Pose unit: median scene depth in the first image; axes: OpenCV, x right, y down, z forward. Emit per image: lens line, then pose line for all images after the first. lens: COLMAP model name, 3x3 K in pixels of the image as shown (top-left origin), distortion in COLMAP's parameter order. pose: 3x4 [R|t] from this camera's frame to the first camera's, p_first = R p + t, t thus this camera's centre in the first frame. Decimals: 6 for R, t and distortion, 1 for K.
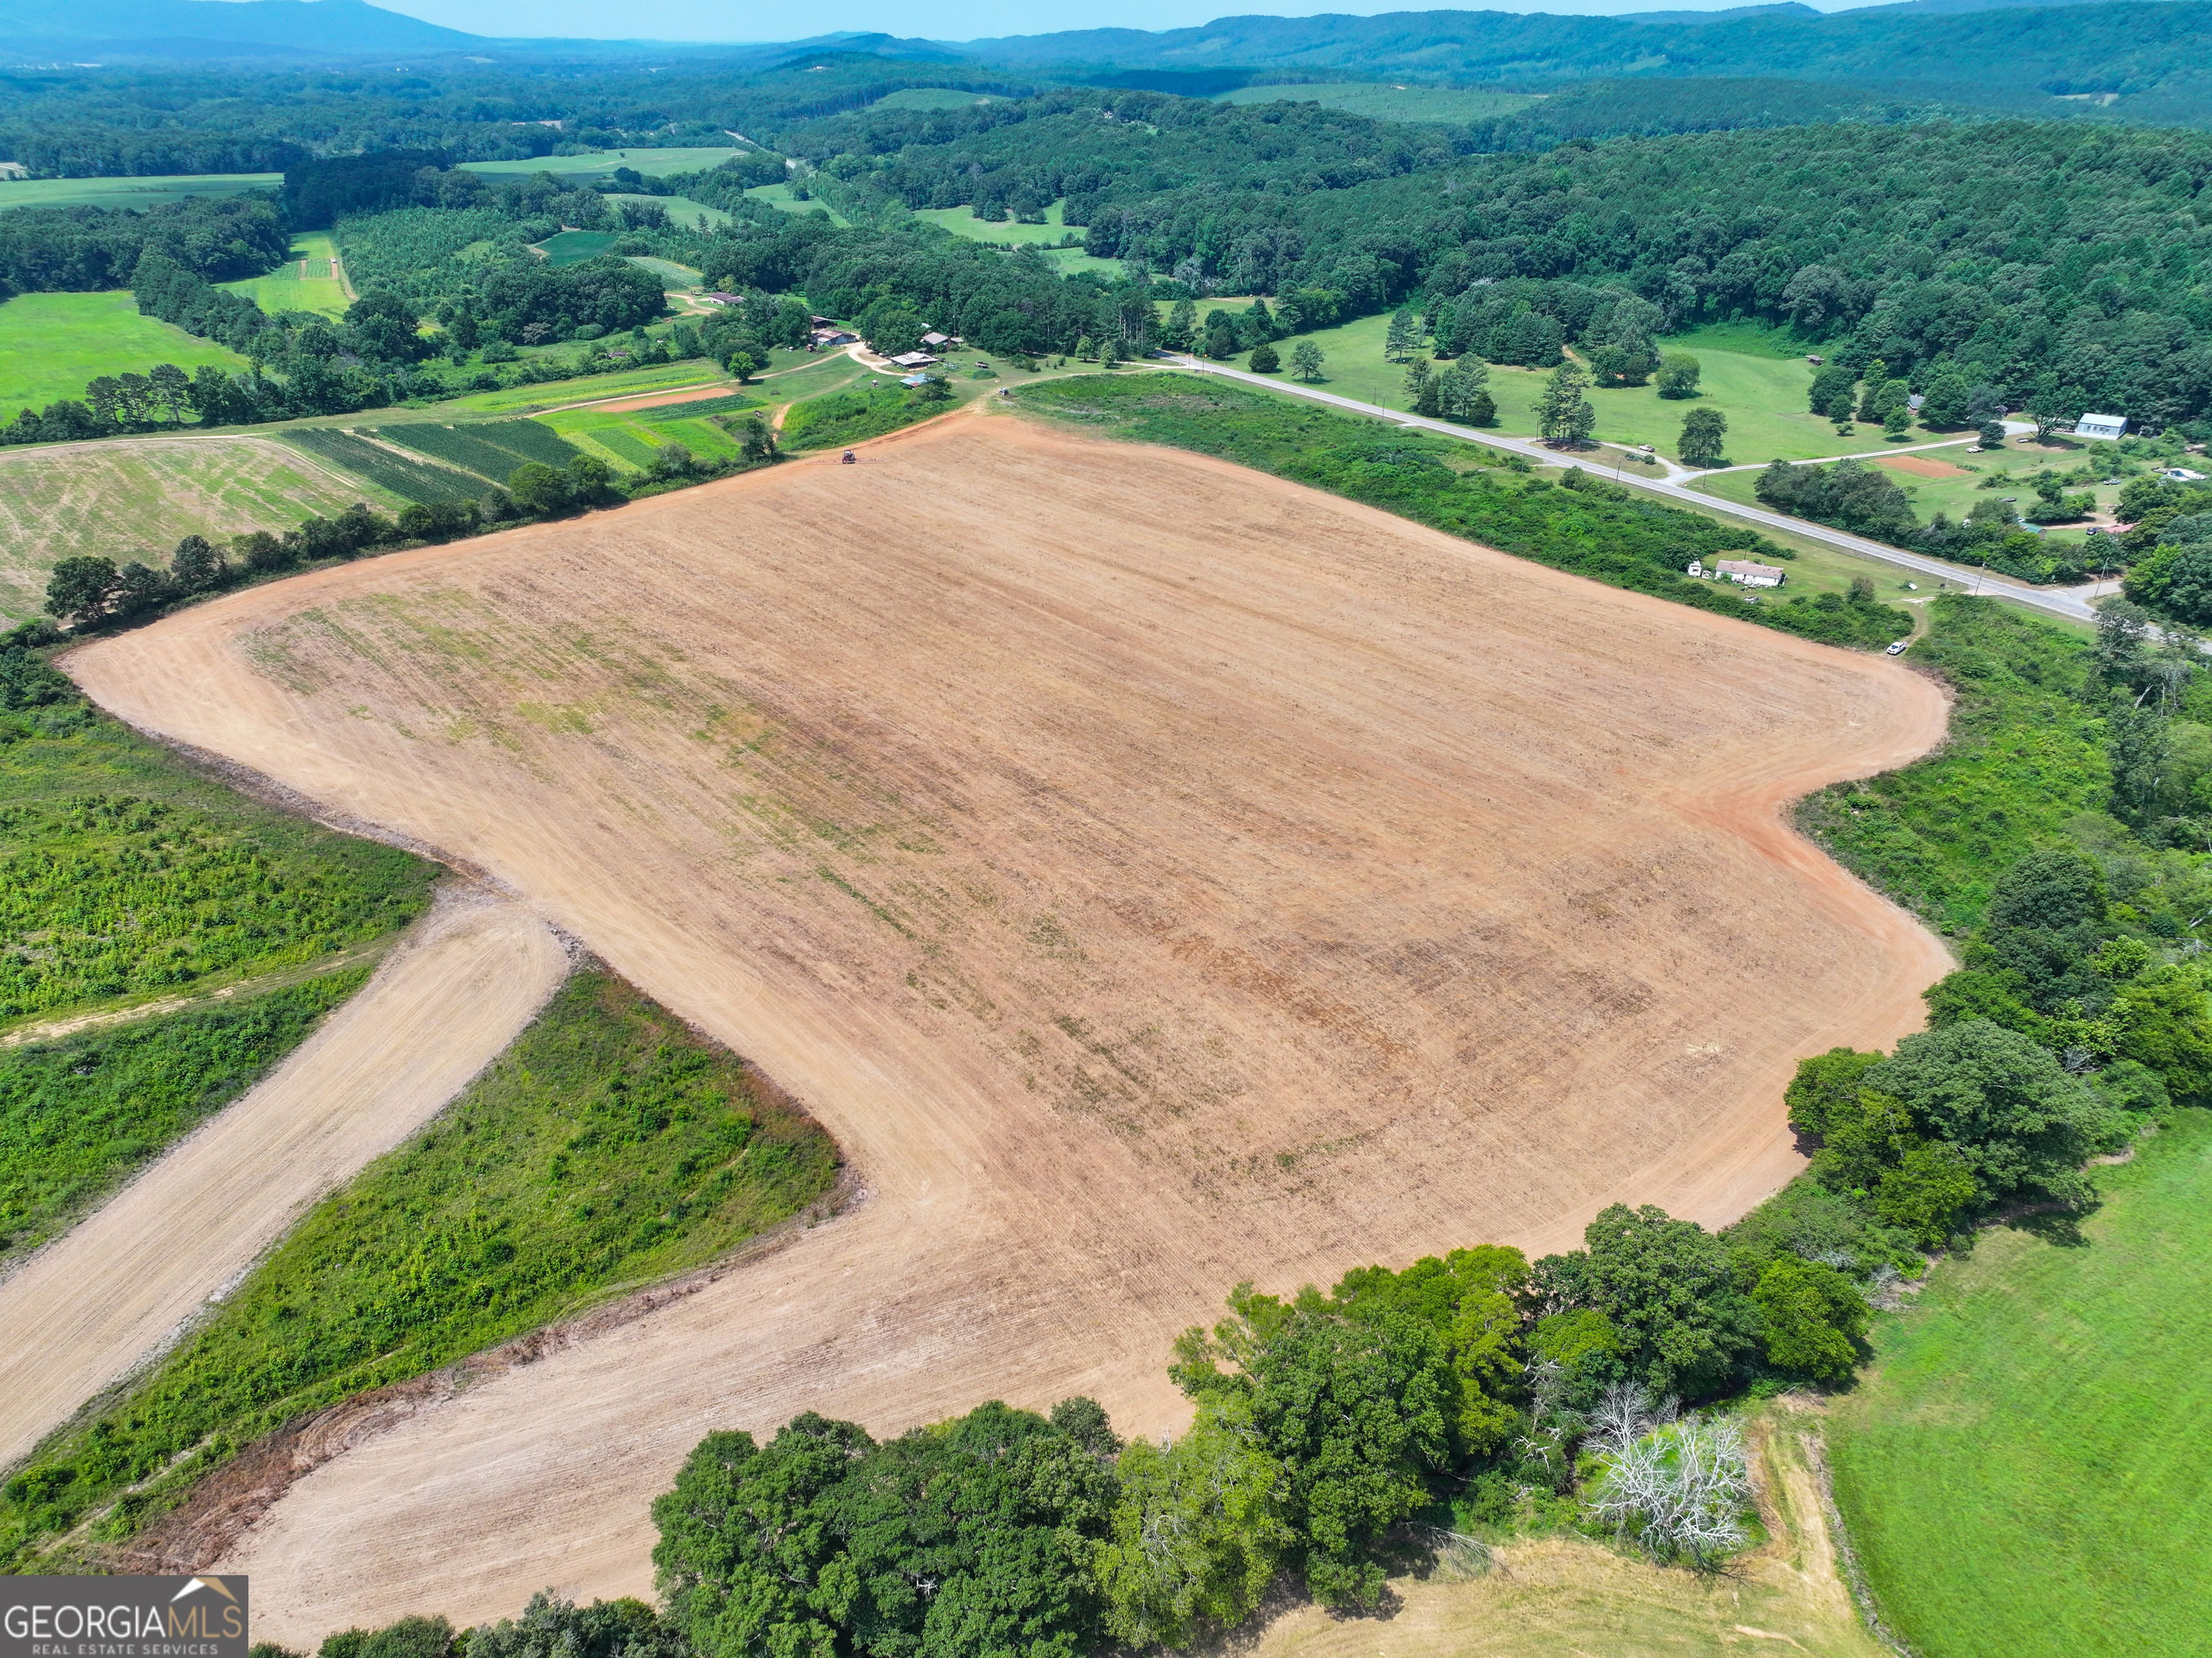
lens RADIAL K [[1556.8, 0, 1116.3], [0, 1556.8, 834.7], [0, 0, 1]] dist [-0.007886, 0.027166]
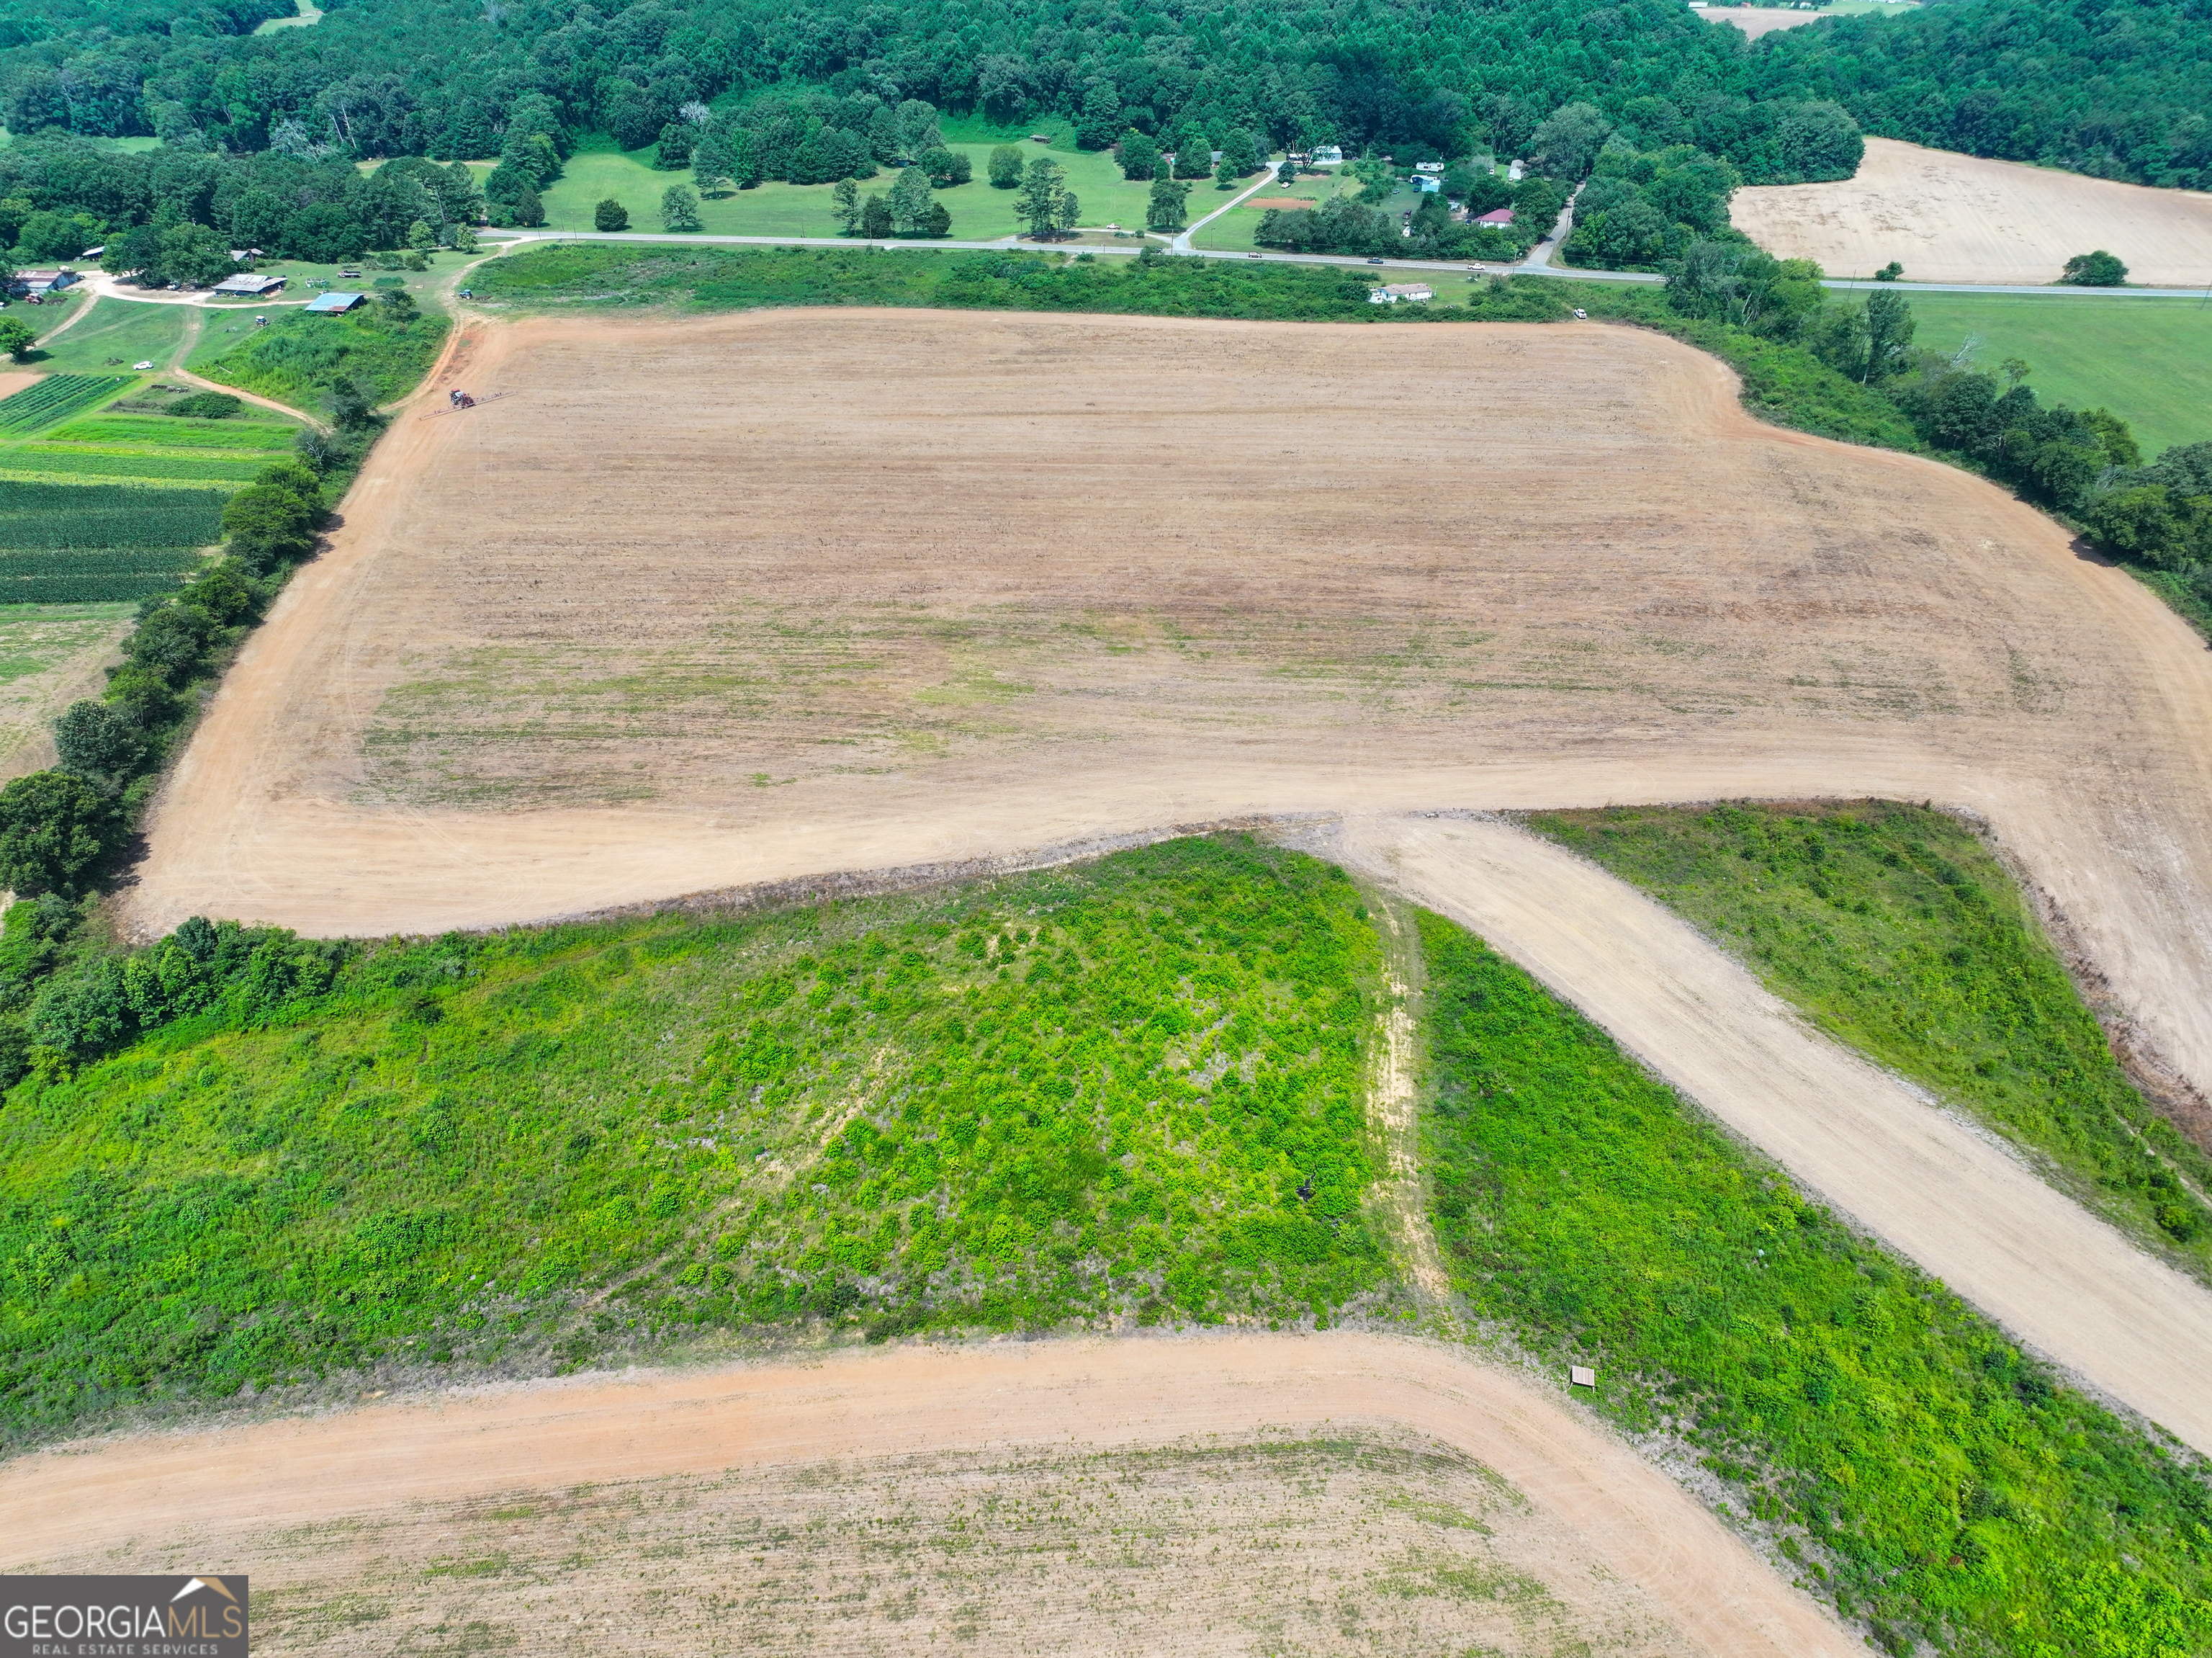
lens RADIAL K [[1556.8, 0, 1114.5], [0, 1556.8, 822.8], [0, 0, 1]] dist [-0.007886, 0.027166]
pose [[0.657673, -0.405399, 0.634915, -0.710123], [0.345895, 0.911253, 0.223550, -0.140410], [-0.669195, 0.072591, 0.739532, 0.266071]]
